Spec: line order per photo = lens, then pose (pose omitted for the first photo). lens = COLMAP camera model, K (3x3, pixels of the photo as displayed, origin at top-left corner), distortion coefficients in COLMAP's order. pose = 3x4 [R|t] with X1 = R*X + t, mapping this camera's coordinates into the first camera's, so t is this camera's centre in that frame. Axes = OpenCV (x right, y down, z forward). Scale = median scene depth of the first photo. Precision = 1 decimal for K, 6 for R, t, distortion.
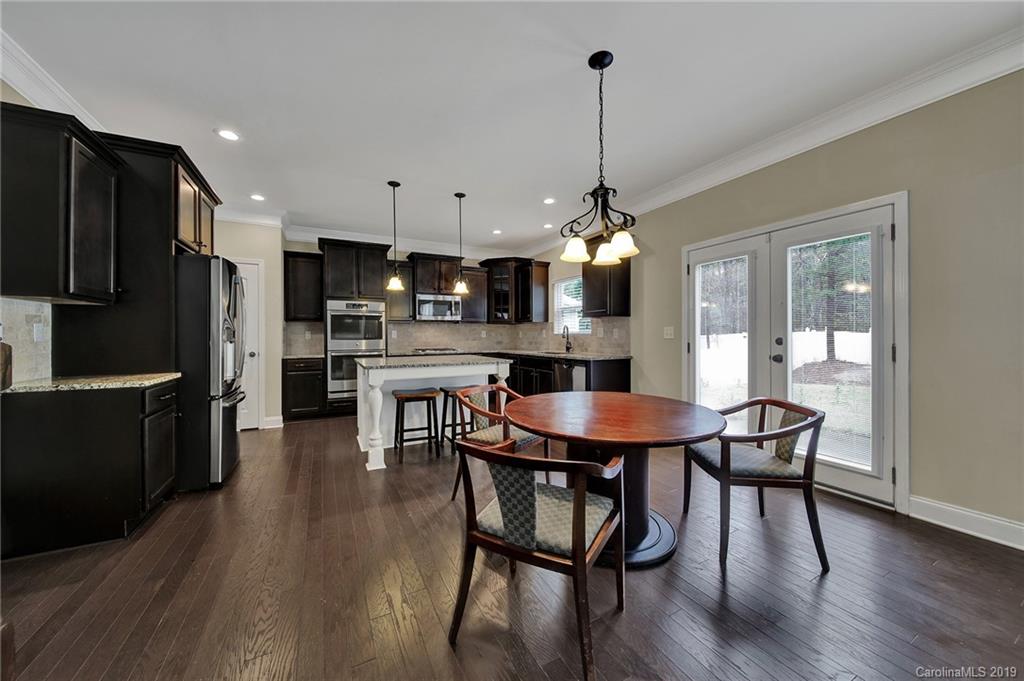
lens RADIAL K [[358.7, 0, 509.4], [0, 358.7, 336.3], [0, 0, 1]] dist [-0.000280, -0.002517]
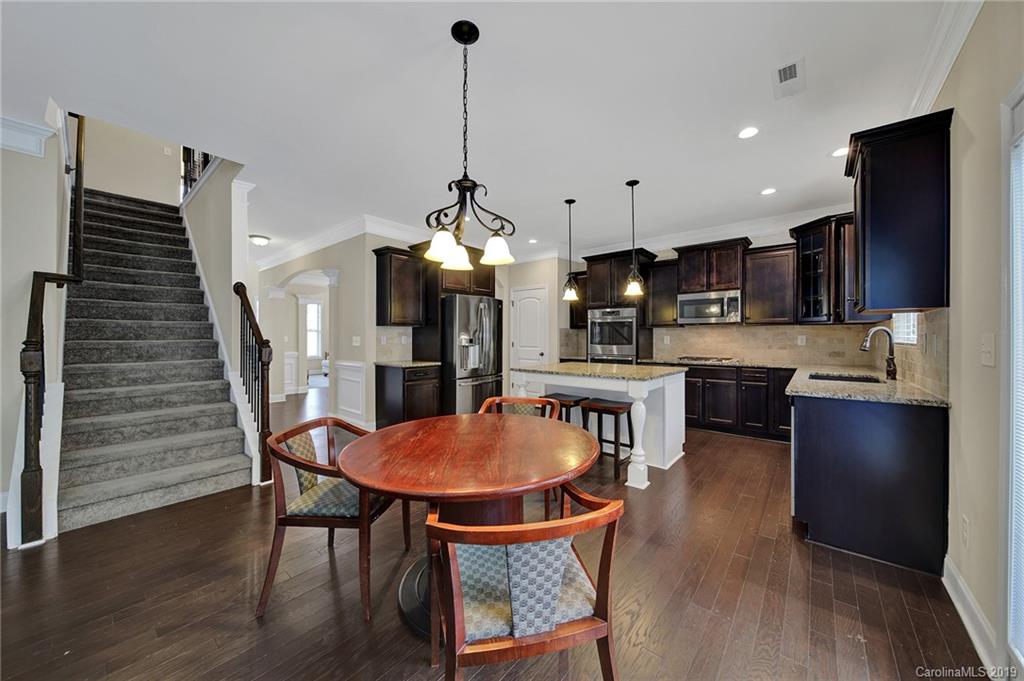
lens RADIAL K [[358.7, 0, 509.4], [0, 358.7, 336.3], [0, 0, 1]] dist [-0.000280, -0.002517]
pose [[0.359251, 0.004261, -0.933231, 0.472909], [-0.000920, 0.999991, 0.004212, -0.020828], [0.933240, -0.000654, 0.359252, 0.334811]]
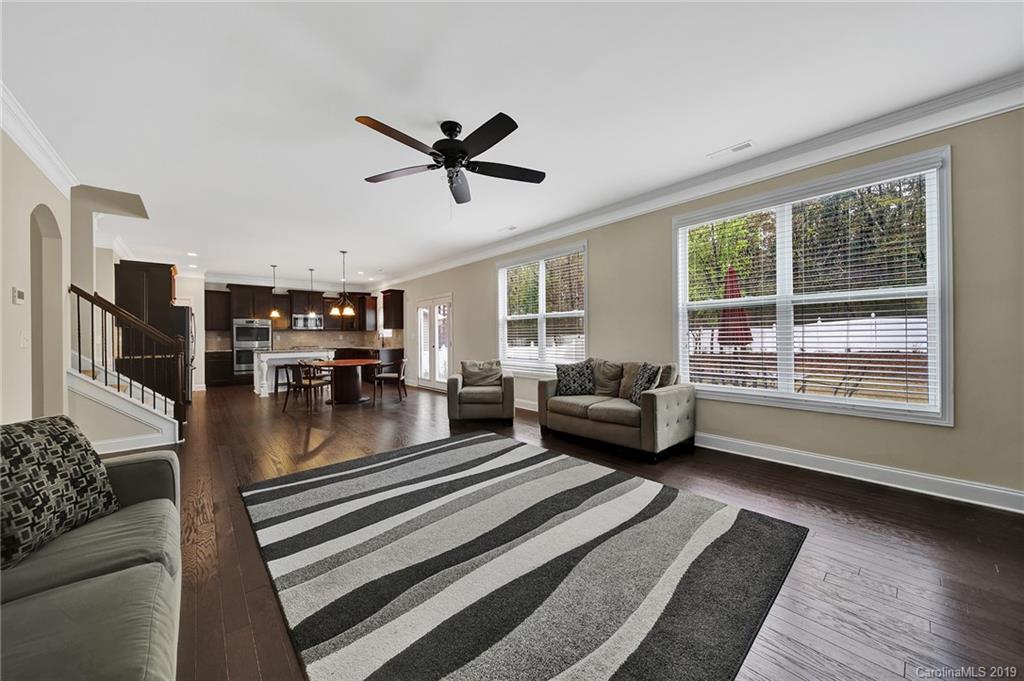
lens RADIAL K [[358.7, 0, 509.4], [0, 358.7, 336.3], [0, 0, 1]] dist [-0.000280, -0.002517]
pose [[0.973402, -0.004444, 0.229061, 0.405196], [0.005418, 0.999979, -0.003625, -0.001609], [-0.229040, 0.004770, 0.973405, -1.017007]]
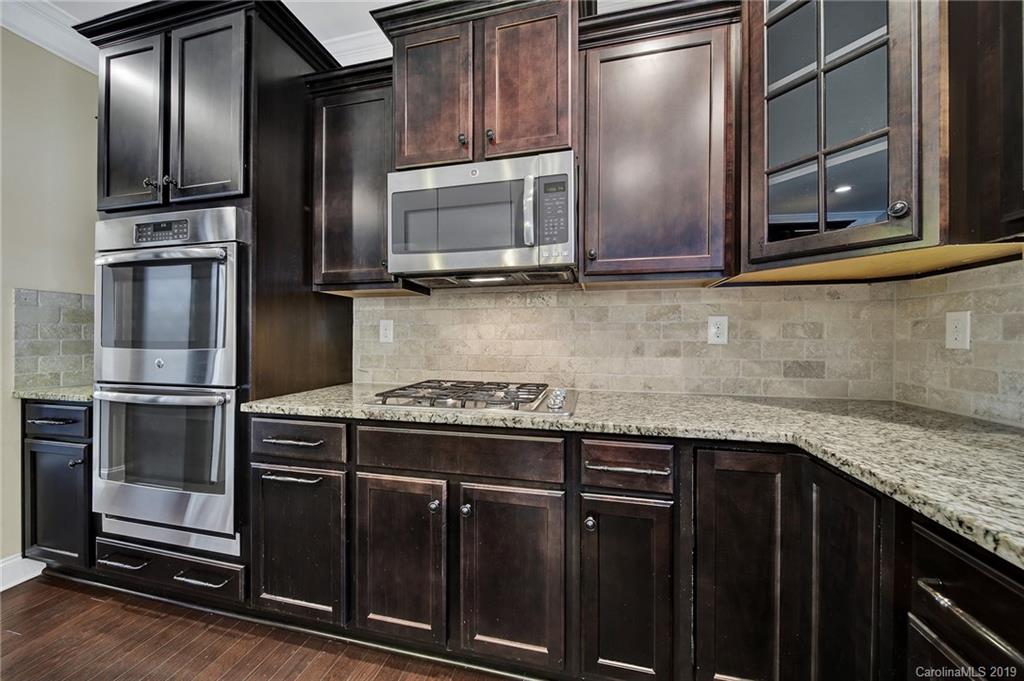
lens RADIAL K [[358.5, 0, 512.0], [0, 358.5, 340.5], [0, 0, 1]] dist [0.000143, -0.000005]
pose [[0.746824, 0.013535, -0.664883, -0.021450], [-0.005662, 0.999886, 0.013994, -0.002022], [0.664997, -0.006686, 0.746816, 0.979824]]
